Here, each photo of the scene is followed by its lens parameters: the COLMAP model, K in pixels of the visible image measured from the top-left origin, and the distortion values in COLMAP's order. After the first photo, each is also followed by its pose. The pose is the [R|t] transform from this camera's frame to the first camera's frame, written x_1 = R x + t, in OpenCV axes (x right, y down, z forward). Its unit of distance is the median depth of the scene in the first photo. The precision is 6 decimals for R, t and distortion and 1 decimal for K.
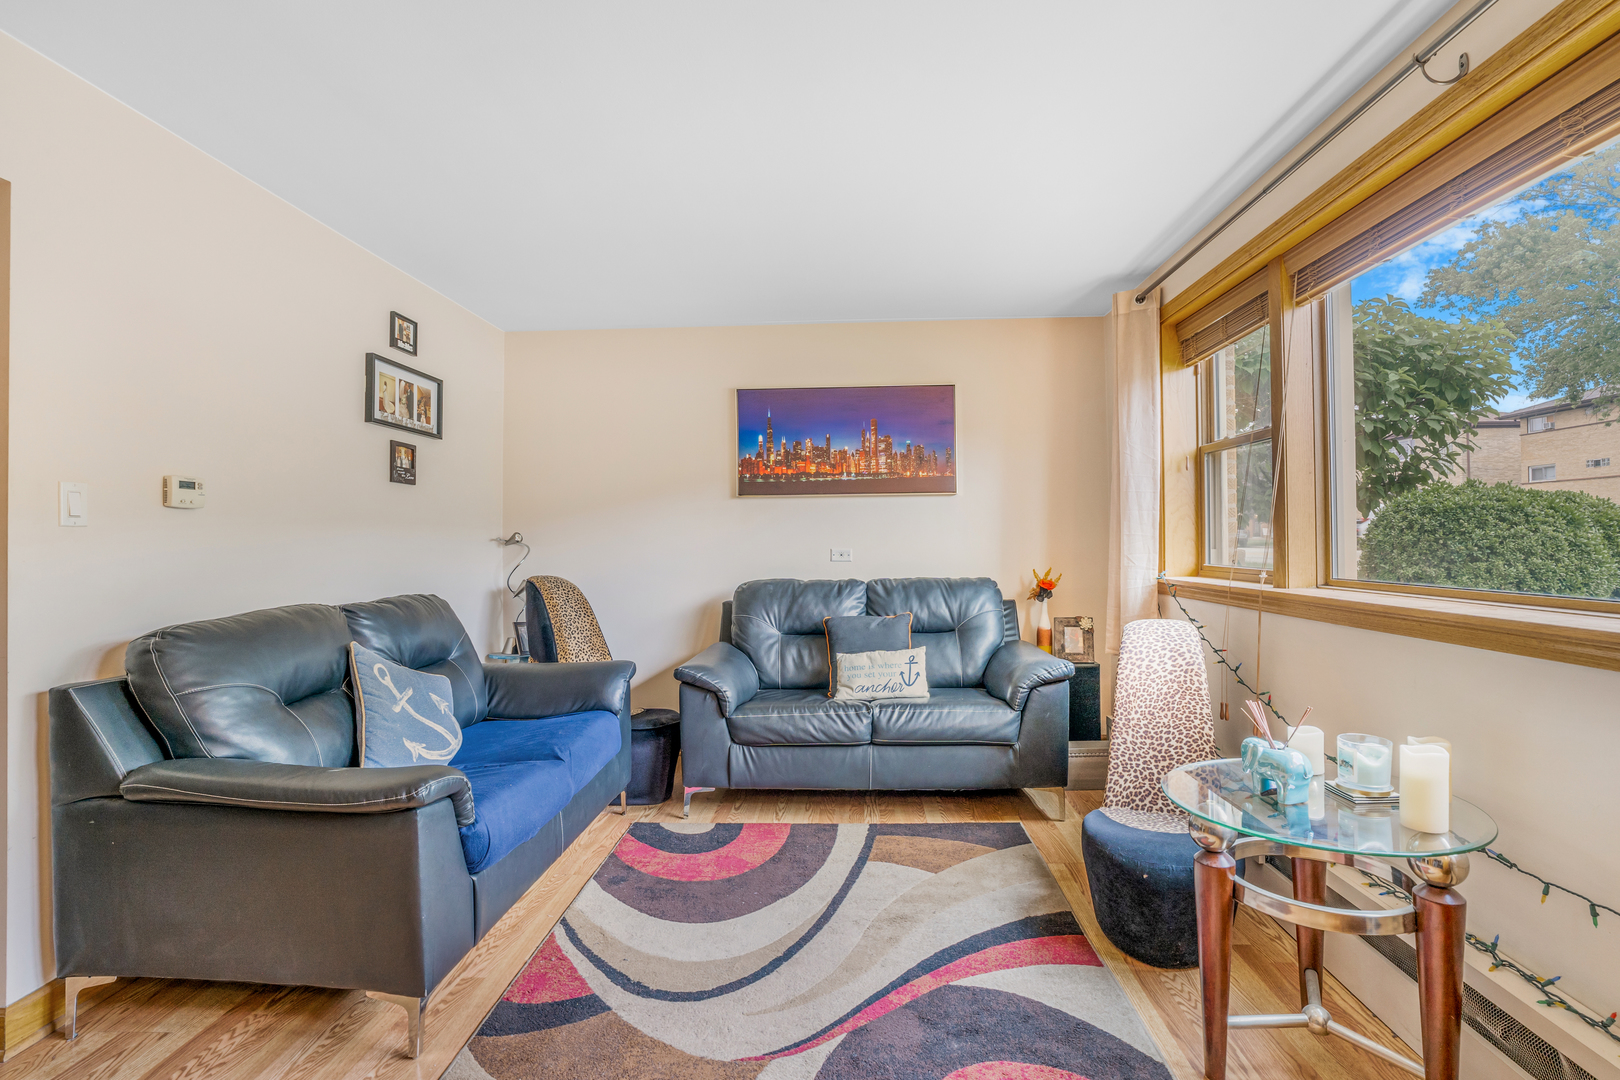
lens RADIAL K [[766.8, 0, 810.0], [0, 766.8, 540.0], [0, 0, 1]] dist [-0.065100, 0.026875]
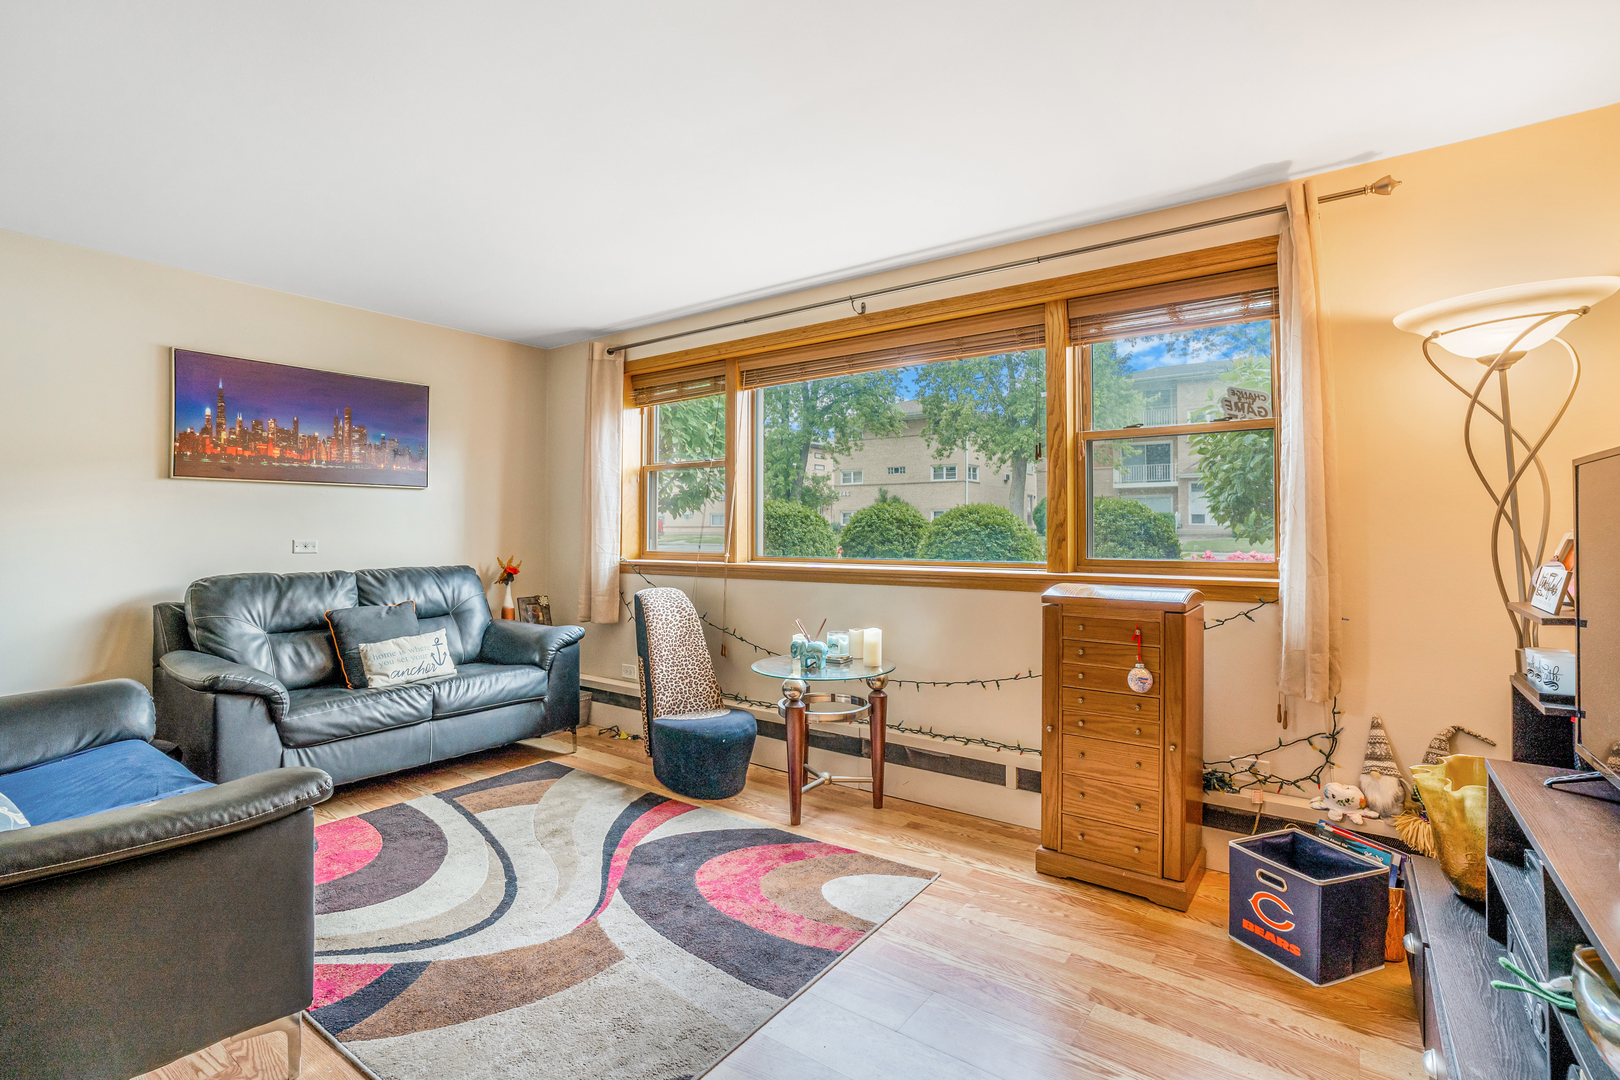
lens RADIAL K [[766.8, 0, 810.0], [0, 766.8, 540.0], [0, 0, 1]] dist [-0.065100, 0.026875]
pose [[0.538170, 0.000888, 0.842836, -0.506155], [-0.005290, 0.999983, 0.002324, 0.007640], [-0.842820, -0.005709, 0.538165, -0.021669]]
